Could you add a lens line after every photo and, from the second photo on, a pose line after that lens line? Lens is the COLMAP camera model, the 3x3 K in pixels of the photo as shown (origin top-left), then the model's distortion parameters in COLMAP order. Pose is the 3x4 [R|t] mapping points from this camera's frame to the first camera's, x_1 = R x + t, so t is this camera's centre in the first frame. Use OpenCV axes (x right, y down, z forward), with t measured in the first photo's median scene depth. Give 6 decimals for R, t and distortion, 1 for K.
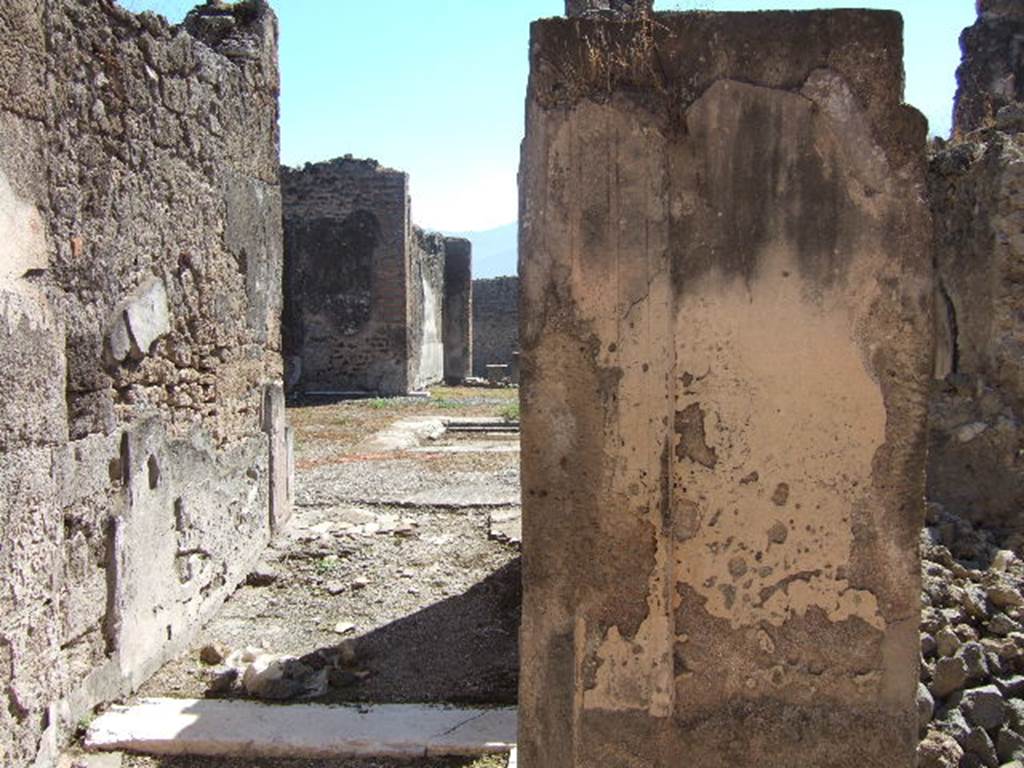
lens RADIAL K [[1044.6, 0, 510.8], [0, 1044.6, 360.6], [0, 0, 1]] dist [-0.060177, 0.020595]
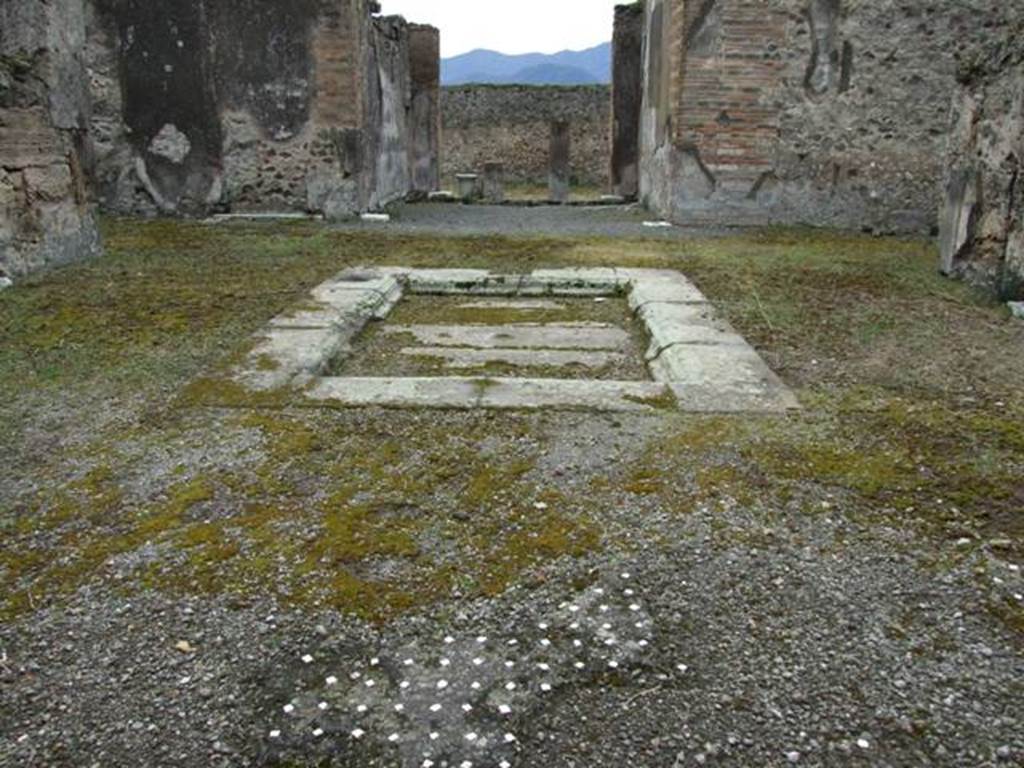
lens RADIAL K [[777.1, 0, 511.1], [0, 777.1, 428.1], [0, 0, 1]] dist [-0.059362, 0.044288]
pose [[0.998680, 0.002206, 0.051308, -0.046969], [-0.018776, 0.945593, 0.324810, -0.037968], [-0.047800, -0.325345, 0.944386, 1.386248]]
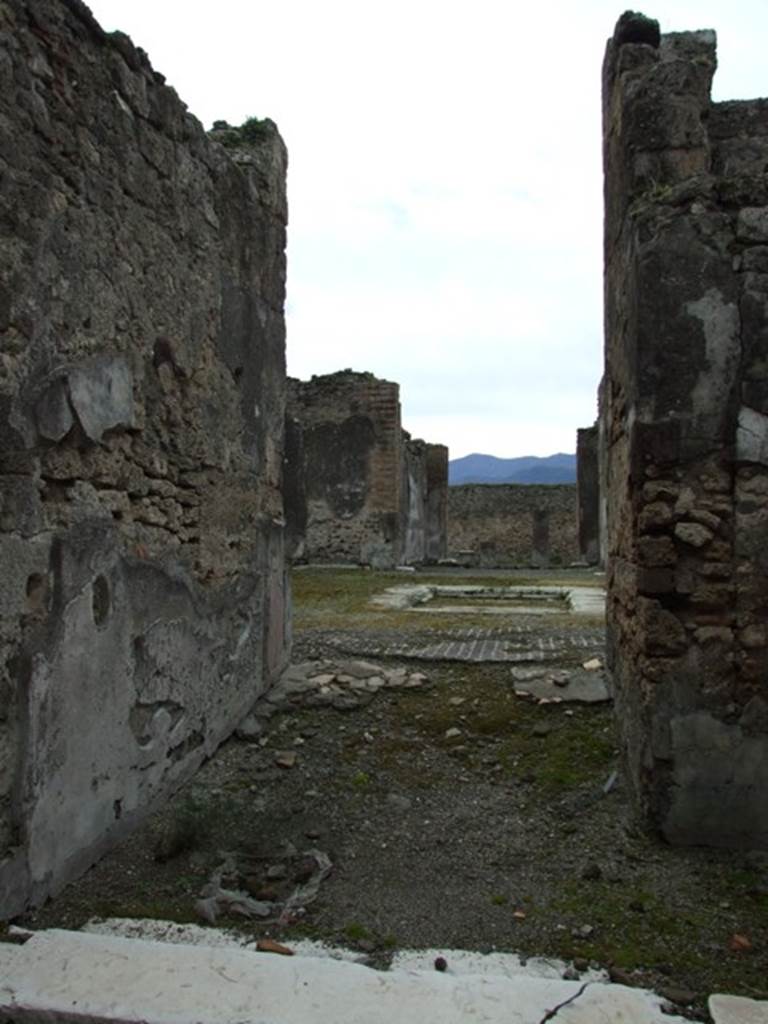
lens RADIAL K [[803.0, 0, 384.0], [0, 803.0, 512.0], [0, 0, 1]] dist [-0.052220, 0.042753]
pose [[0.994456, 0.013407, -0.104299, -0.066122], [-0.019139, 0.998349, -0.054148, 0.061767], [0.103401, 0.055844, 0.993071, 0.372170]]
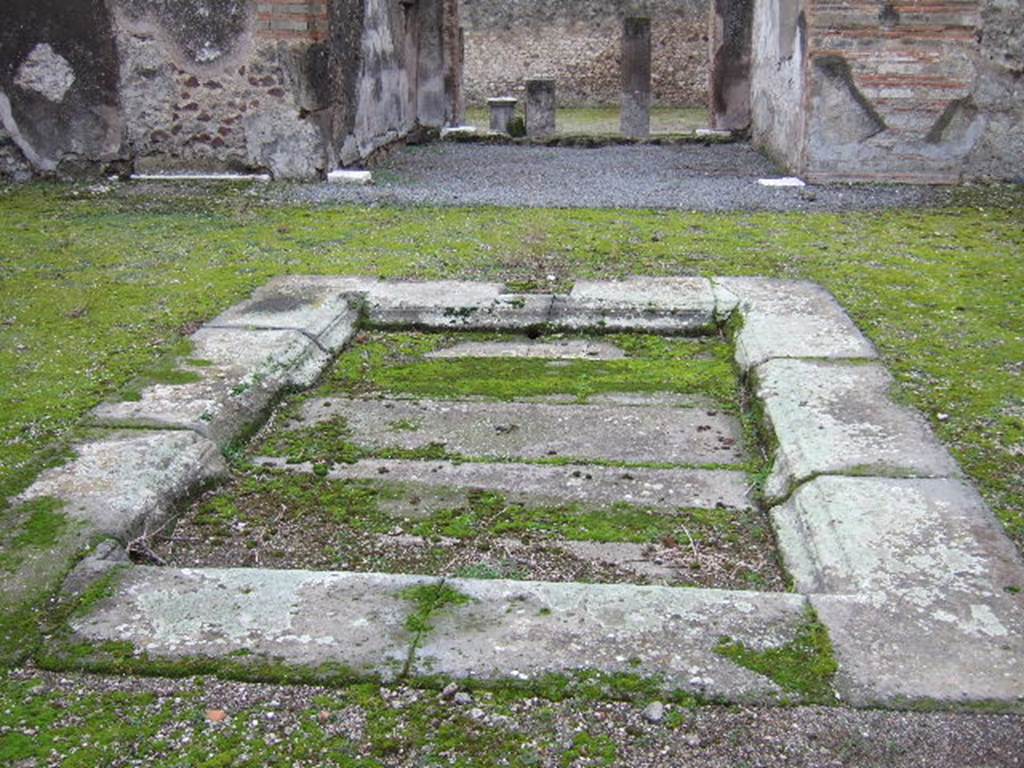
lens RADIAL K [[1035.9, 0, 511.2], [0, 1035.9, 444.8], [0, 0, 1]] dist [-0.063614, 0.024620]
pose [[0.999891, 0.002859, -0.014508, 0.012769], [0.002298, 0.939170, 0.343446, -0.073689], [0.014608, -0.343441, 0.939060, 1.690962]]
